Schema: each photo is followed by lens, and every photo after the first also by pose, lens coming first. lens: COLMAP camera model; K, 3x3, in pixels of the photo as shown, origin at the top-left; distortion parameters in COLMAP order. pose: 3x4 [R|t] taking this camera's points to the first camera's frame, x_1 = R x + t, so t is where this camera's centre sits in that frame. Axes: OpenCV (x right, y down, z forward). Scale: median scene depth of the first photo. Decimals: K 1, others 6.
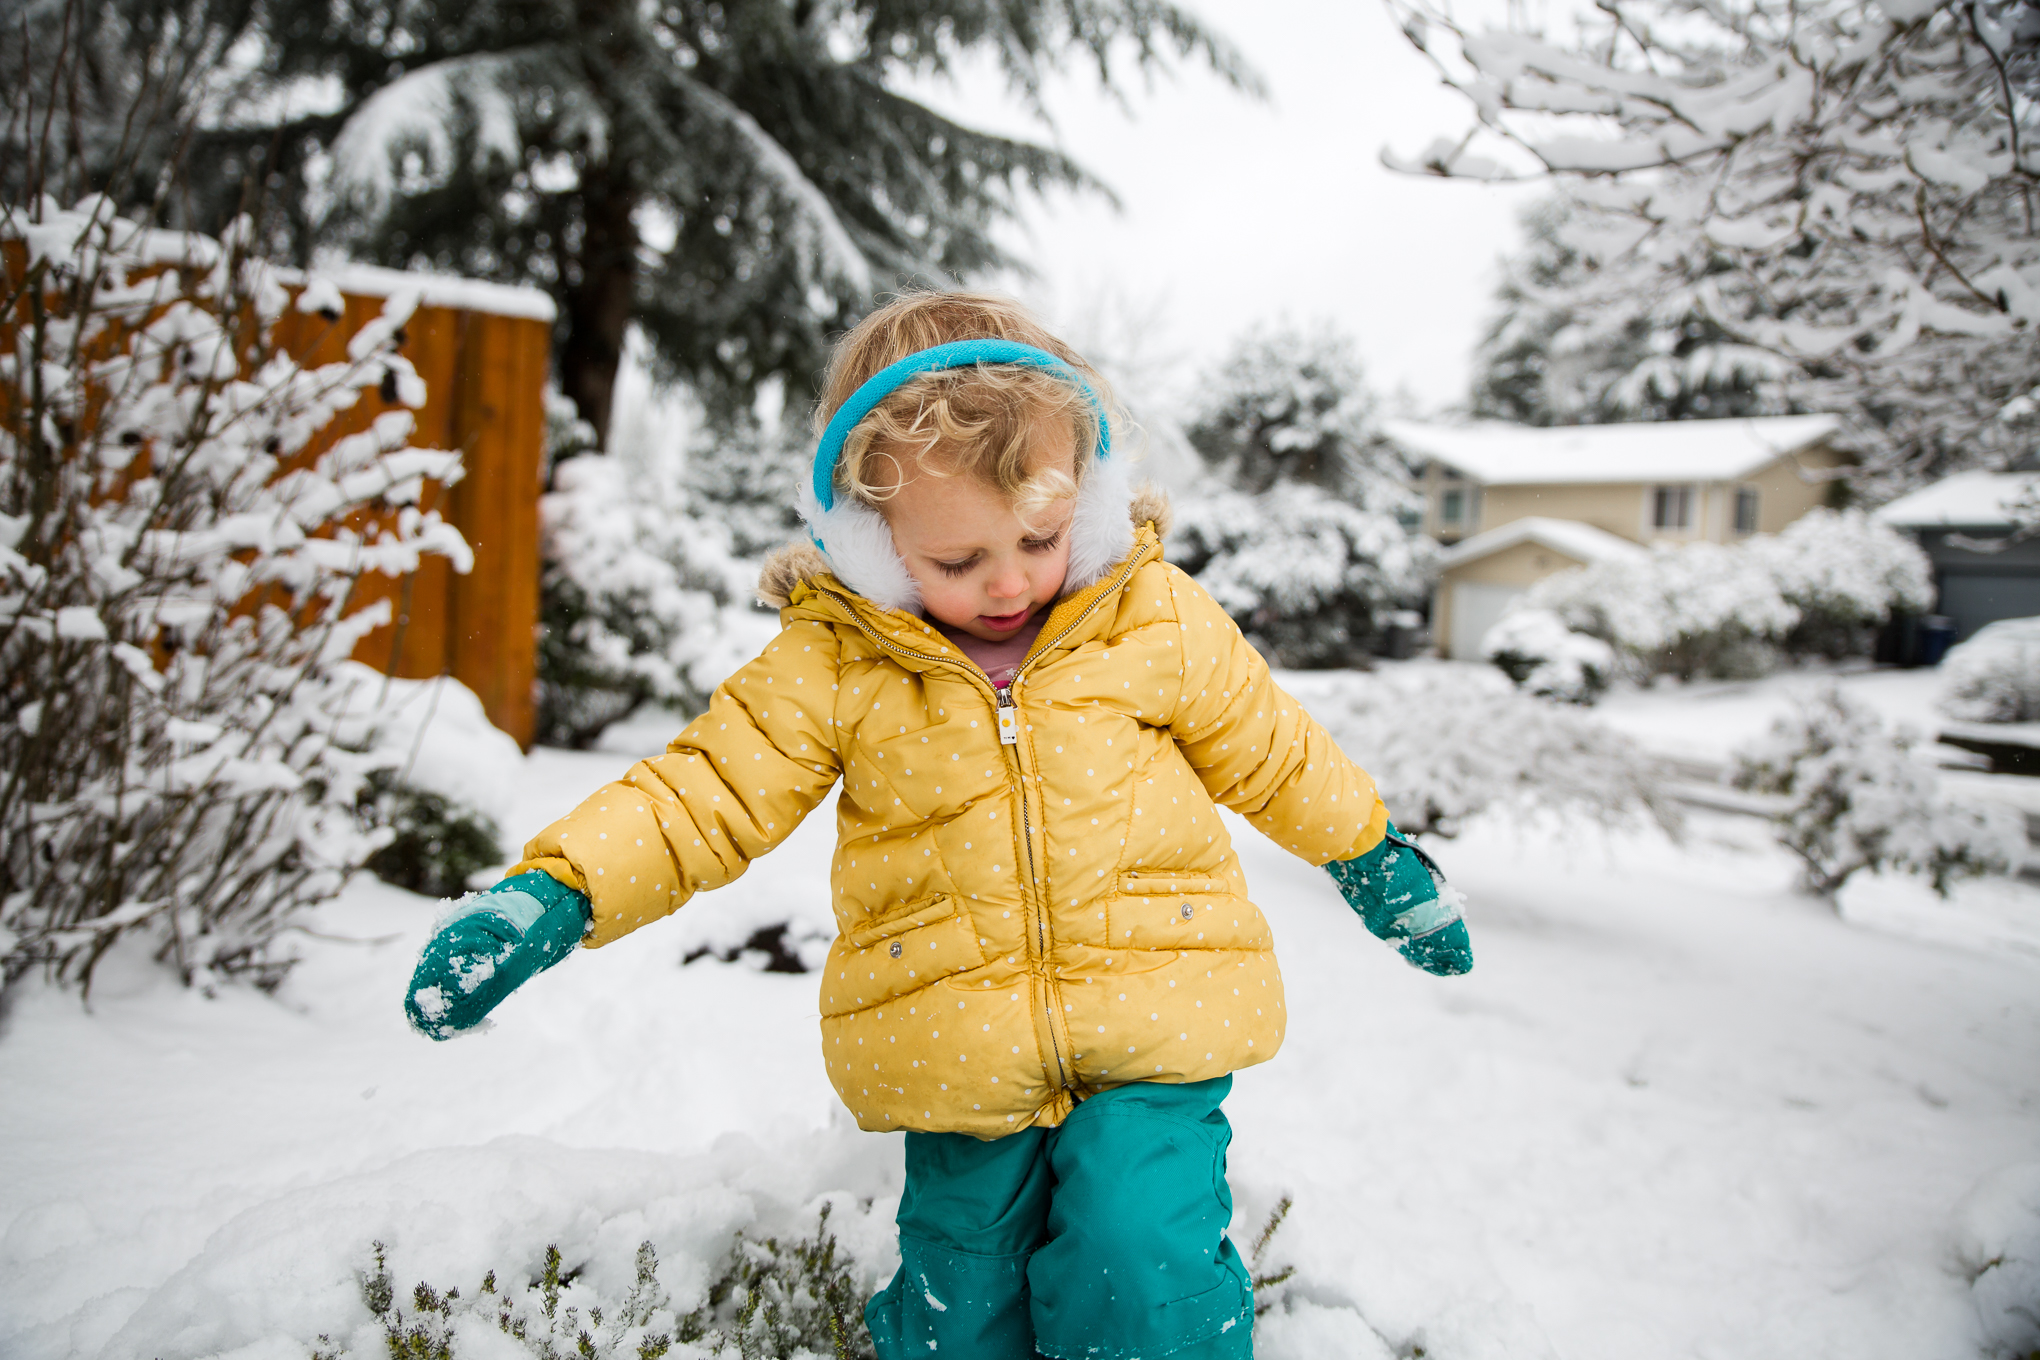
lens RADIAL K [[1524.2, 0, 1033.3], [0, 1524.2, 671.3], [0, 0, 1]] dist [-0.052778, 0.009295]
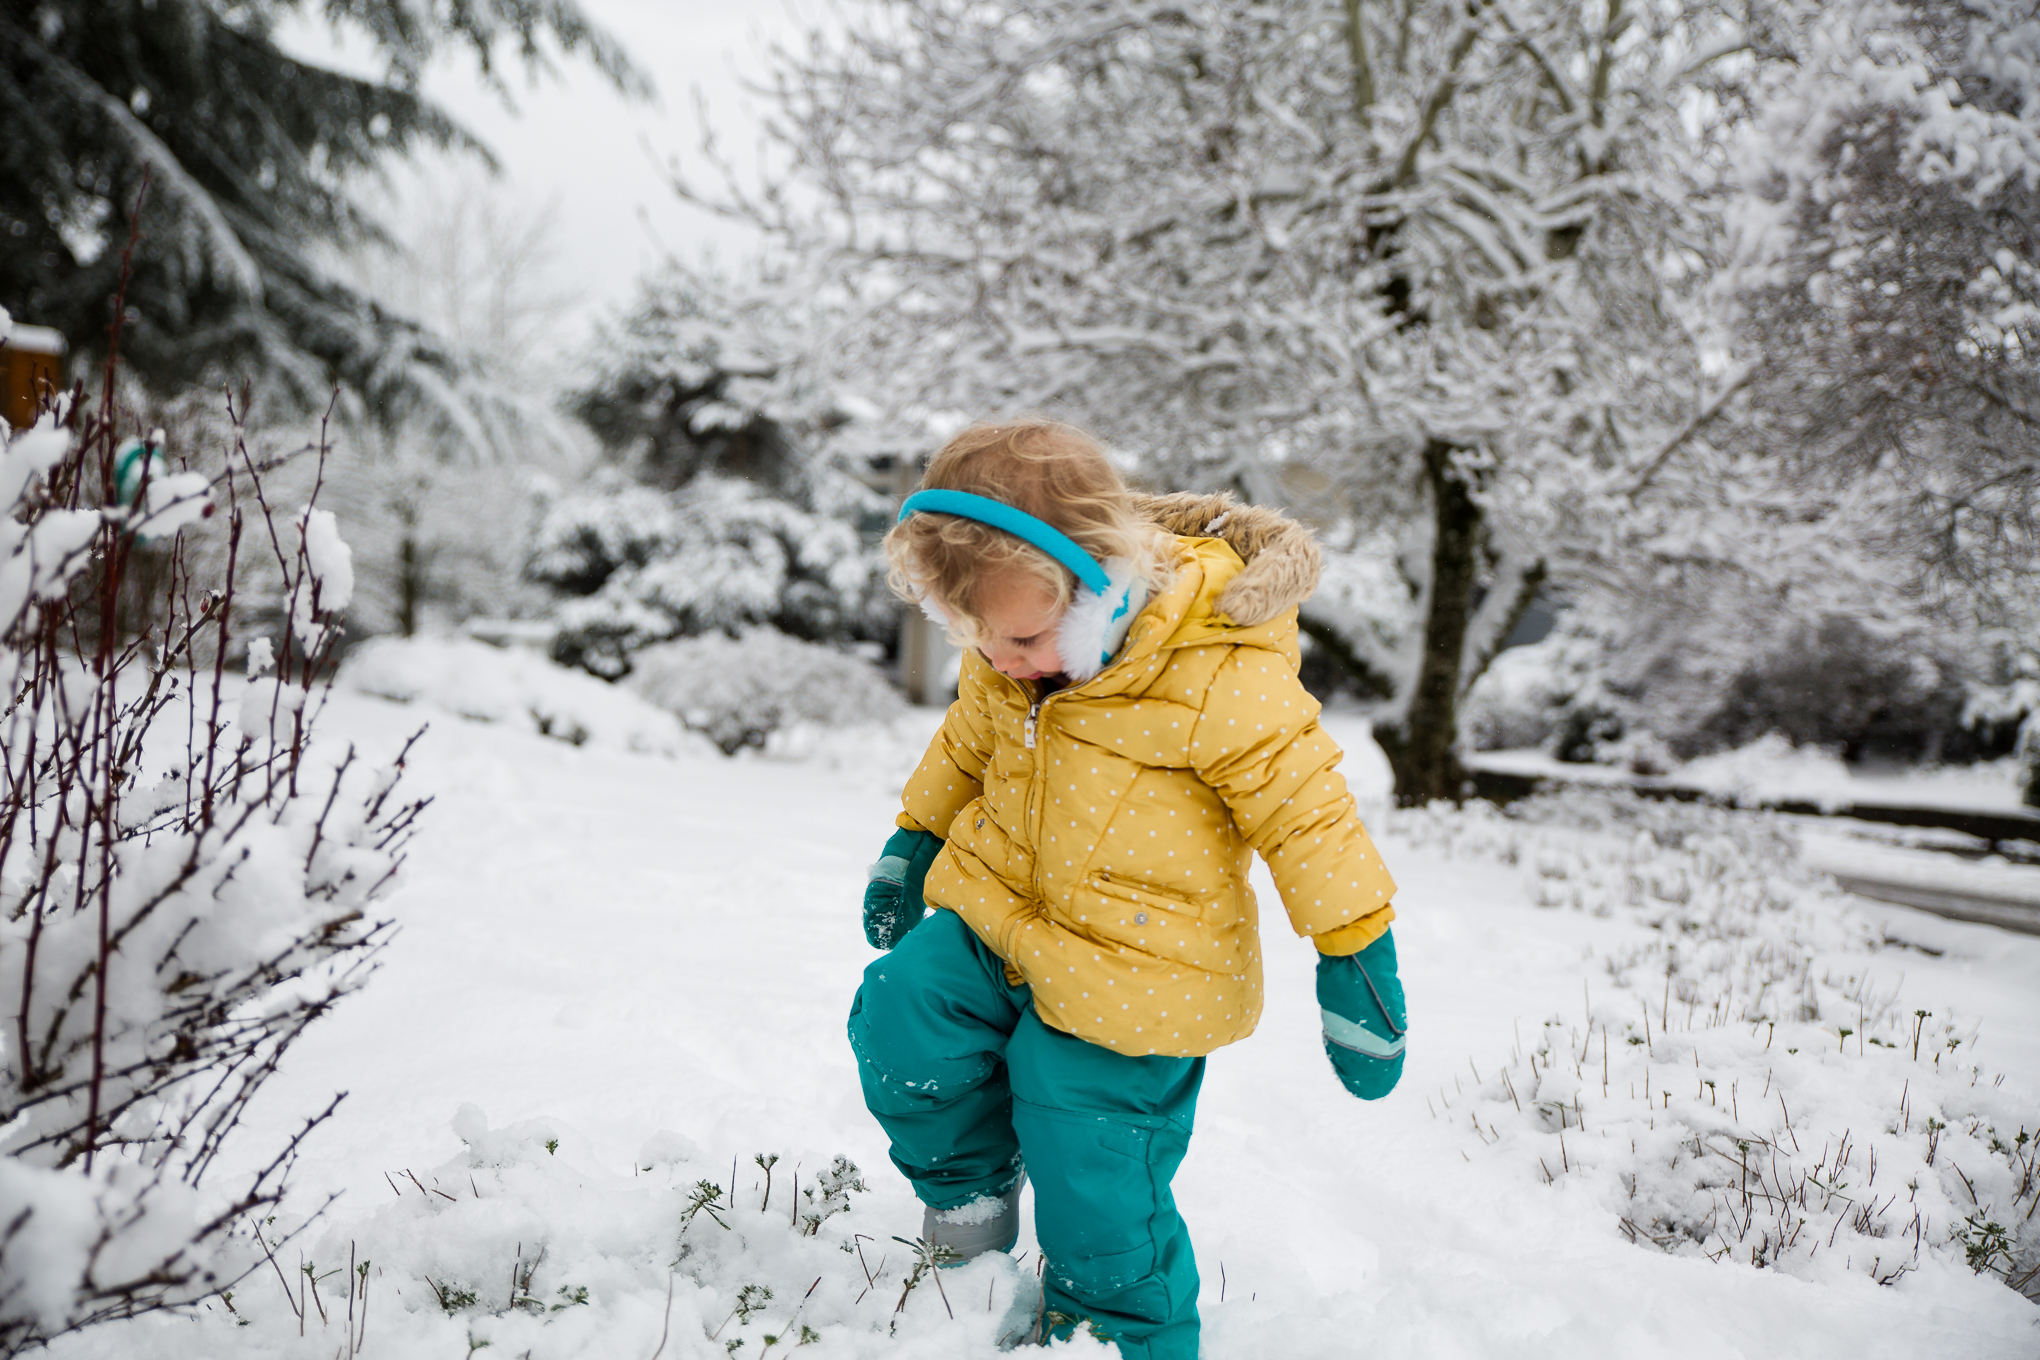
lens RADIAL K [[2370.4, 0, 1029.0], [0, 2370.4, 678.8], [0, 0, 1]] dist [0.007390, 0.000000]
pose [[0.959509, -0.002231, 0.281668, -0.017545], [0.011562, 0.999438, -0.031469, 0.020167], [-0.281439, 0.033451, 0.958996, -0.199925]]
